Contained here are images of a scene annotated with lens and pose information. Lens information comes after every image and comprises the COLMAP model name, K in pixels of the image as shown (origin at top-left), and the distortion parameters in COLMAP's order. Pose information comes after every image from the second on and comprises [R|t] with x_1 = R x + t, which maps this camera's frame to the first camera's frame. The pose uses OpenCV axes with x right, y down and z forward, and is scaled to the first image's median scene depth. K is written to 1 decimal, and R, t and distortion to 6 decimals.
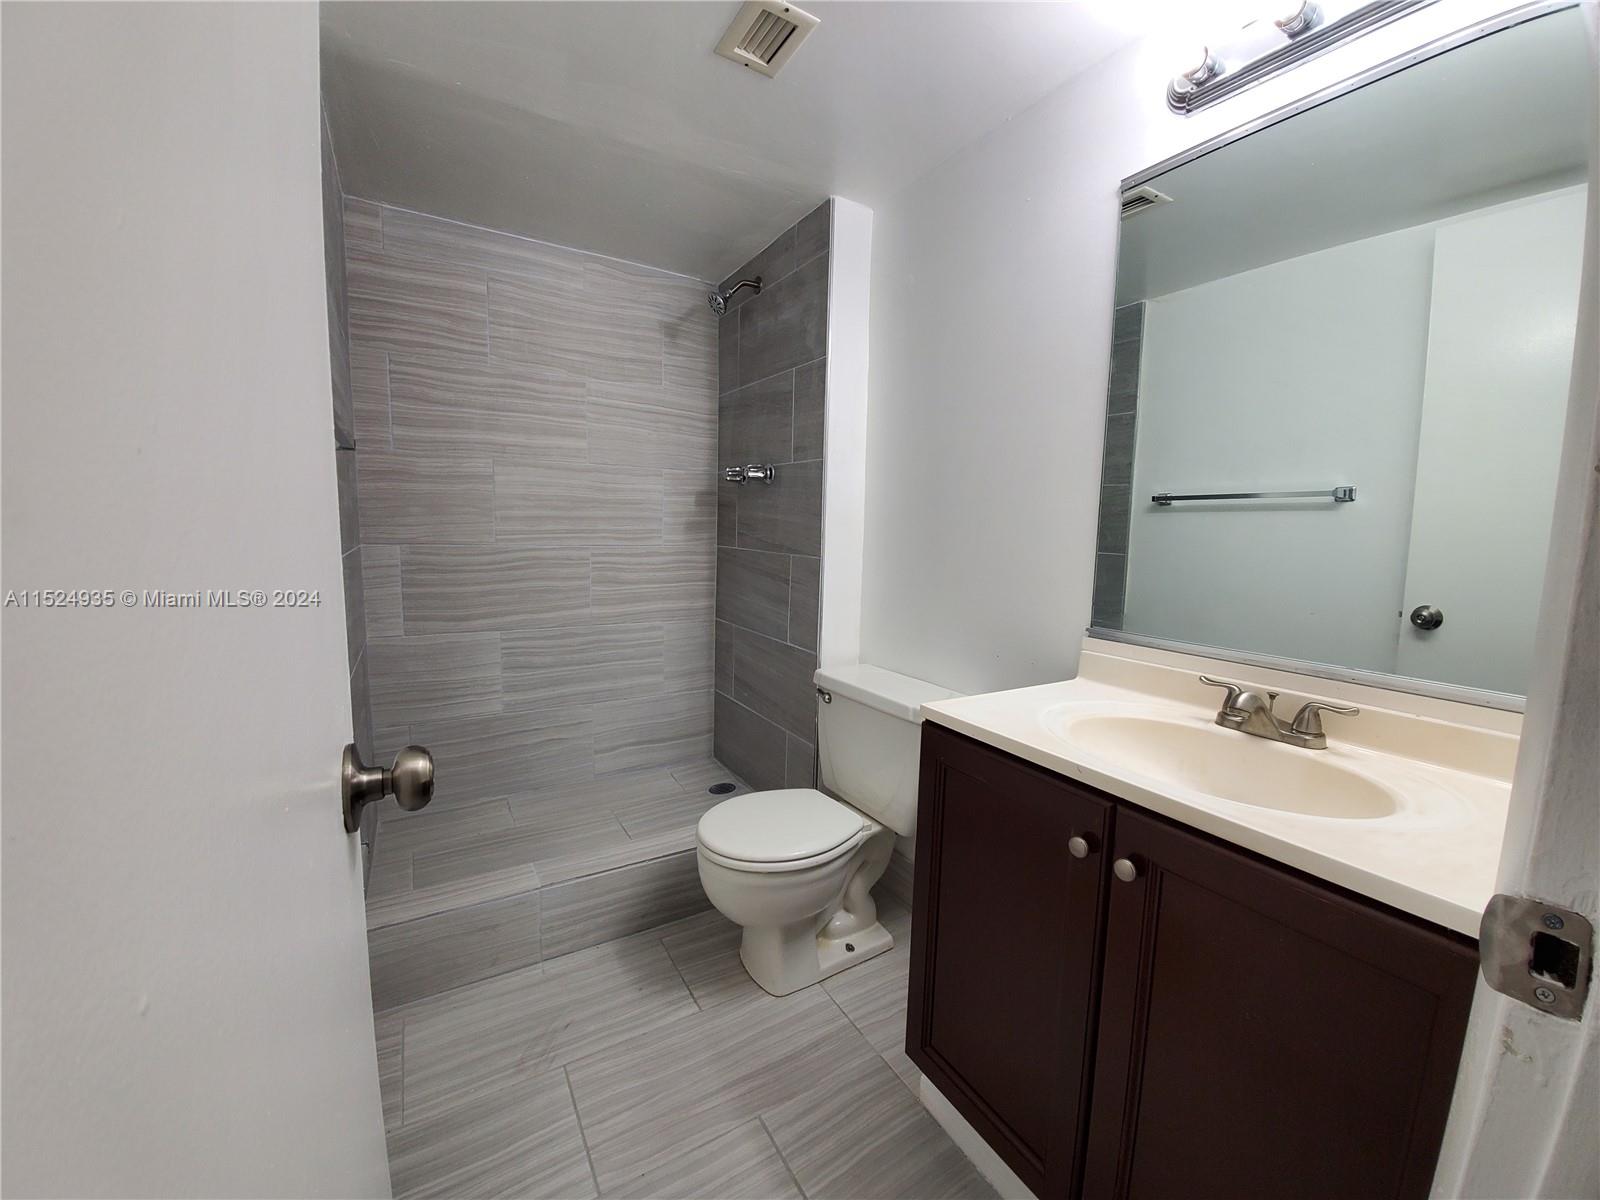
lens RADIAL K [[627.5, 0, 803.9], [0, 627.5, 597.2], [0, 0, 1]] dist [0.000736, -0.007219]
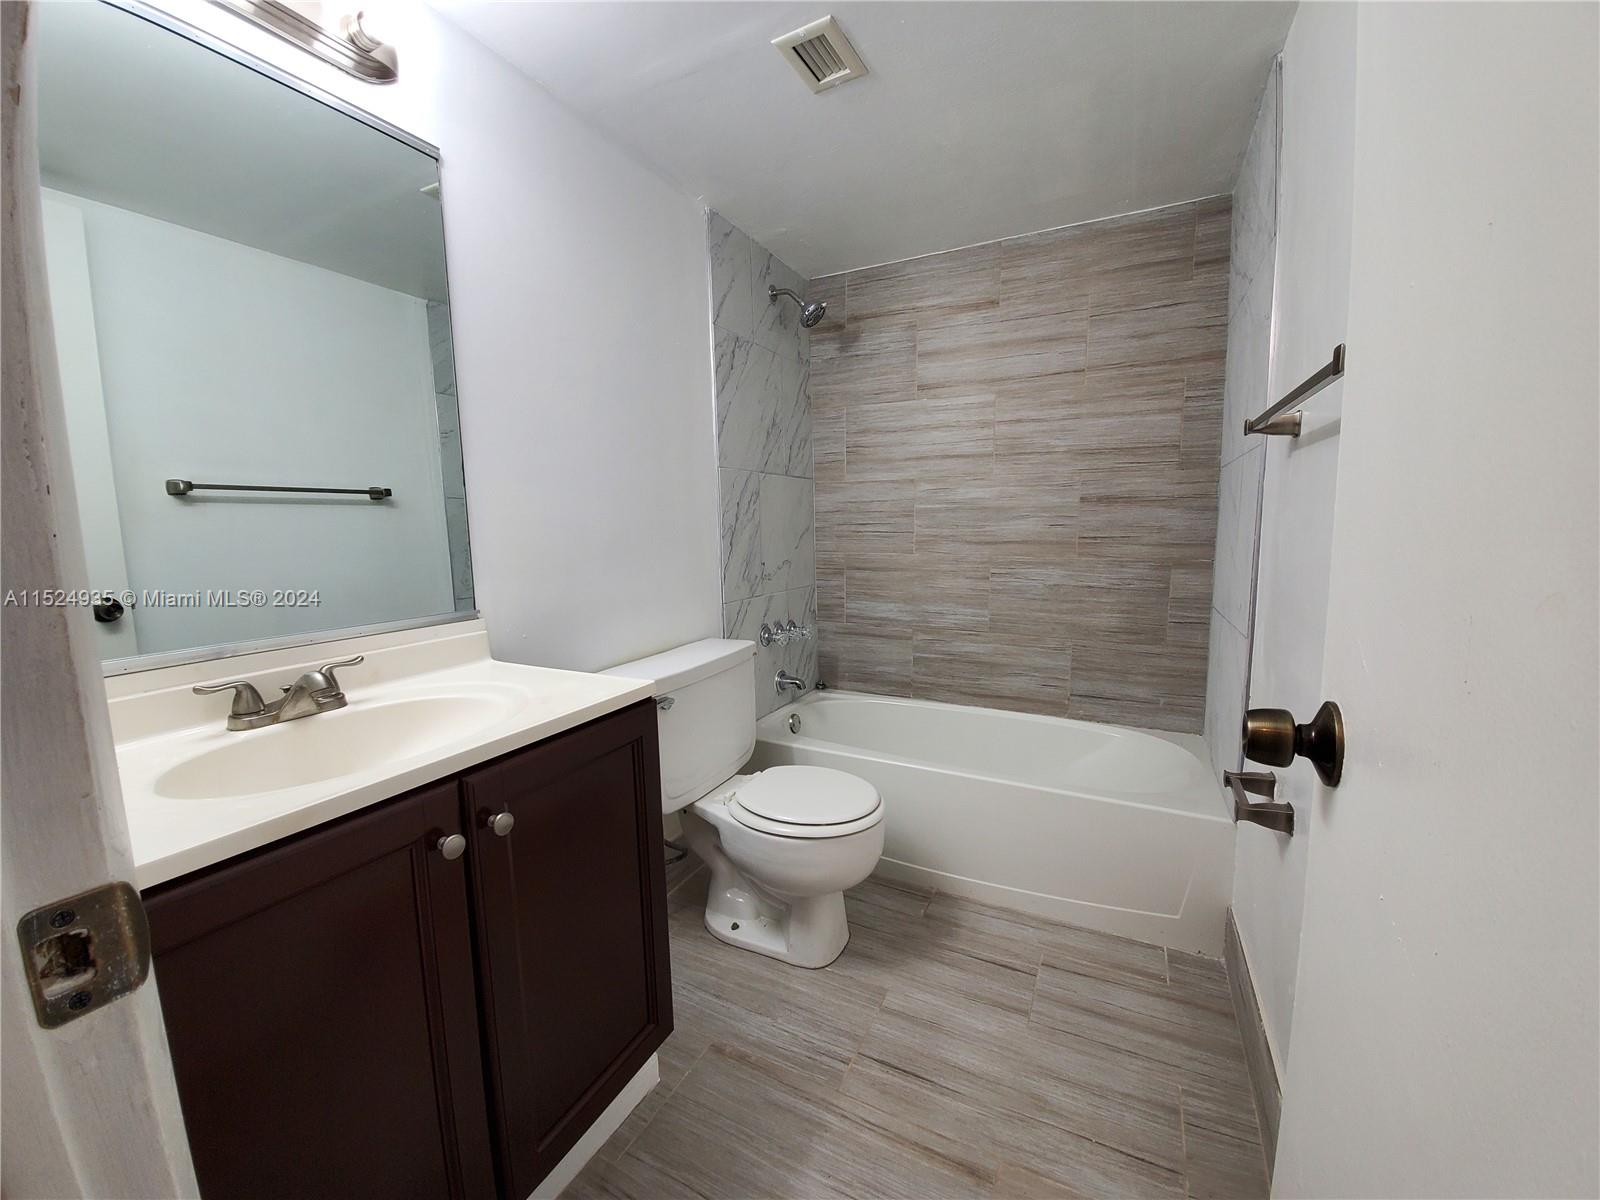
lens RADIAL K [[627.5, 0, 803.9], [0, 627.5, 597.2], [0, 0, 1]] dist [0.000736, -0.007219]
pose [[-0.511414, -0.121804, 0.850658, -0.547648], [0.098047, 0.975168, 0.198578, -0.086829], [-0.853723, 0.184960, -0.486773, 0.913471]]
